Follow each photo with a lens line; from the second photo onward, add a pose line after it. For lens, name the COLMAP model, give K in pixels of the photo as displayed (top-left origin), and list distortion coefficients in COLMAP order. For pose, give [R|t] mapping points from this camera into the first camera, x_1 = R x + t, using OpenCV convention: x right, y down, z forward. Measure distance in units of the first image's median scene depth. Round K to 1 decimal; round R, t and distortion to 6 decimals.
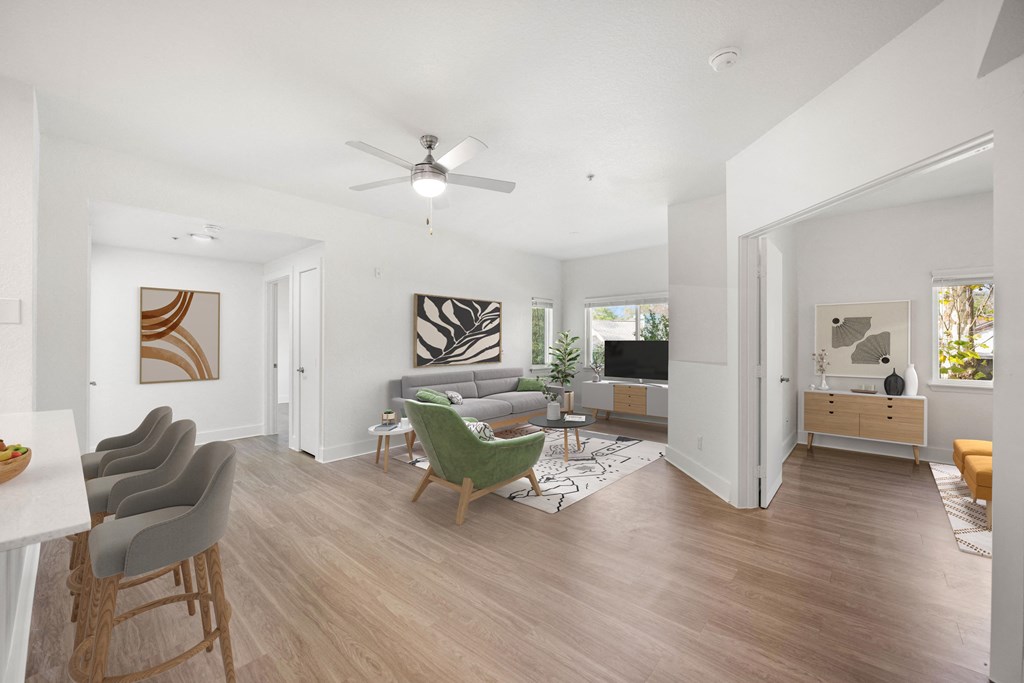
lens RADIAL K [[410.1, 0, 504.7], [0, 410.1, 342.0], [0, 0, 1]] dist [-0.001166, -0.000575]
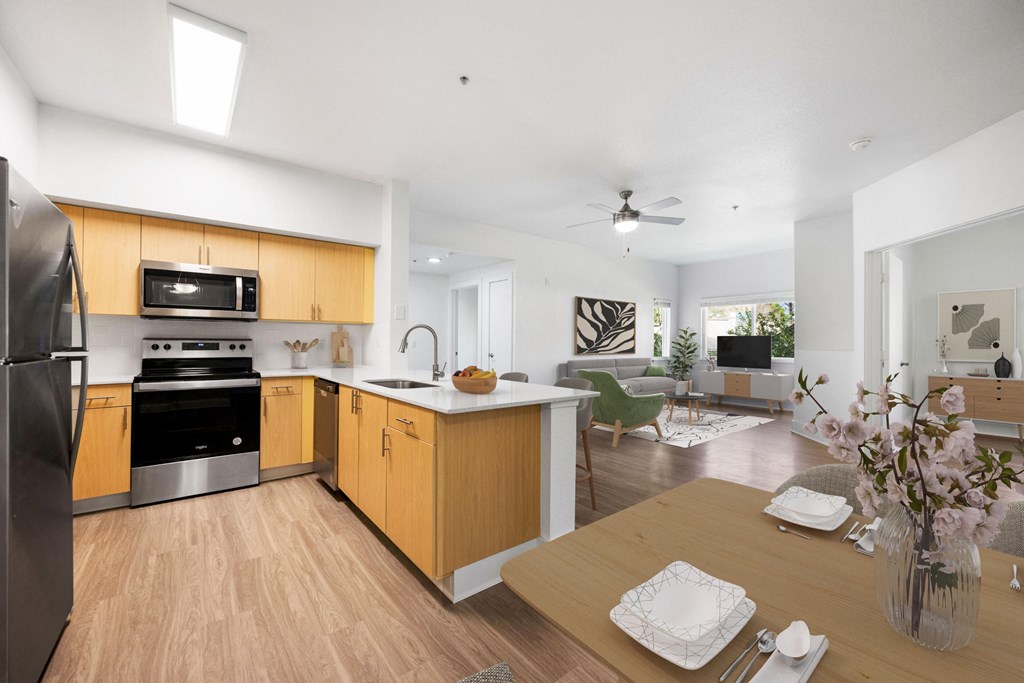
lens RADIAL K [[410.1, 0, 511.5], [0, 410.1, 340.0], [0, 0, 1]] dist [-0.001166, -0.000575]
pose [[0.986766, 0.007778, -0.161967, -0.189062], [-0.007935, 0.999968, -0.000323, 0.016543], [0.161959, 0.001604, 0.986796, -0.271512]]
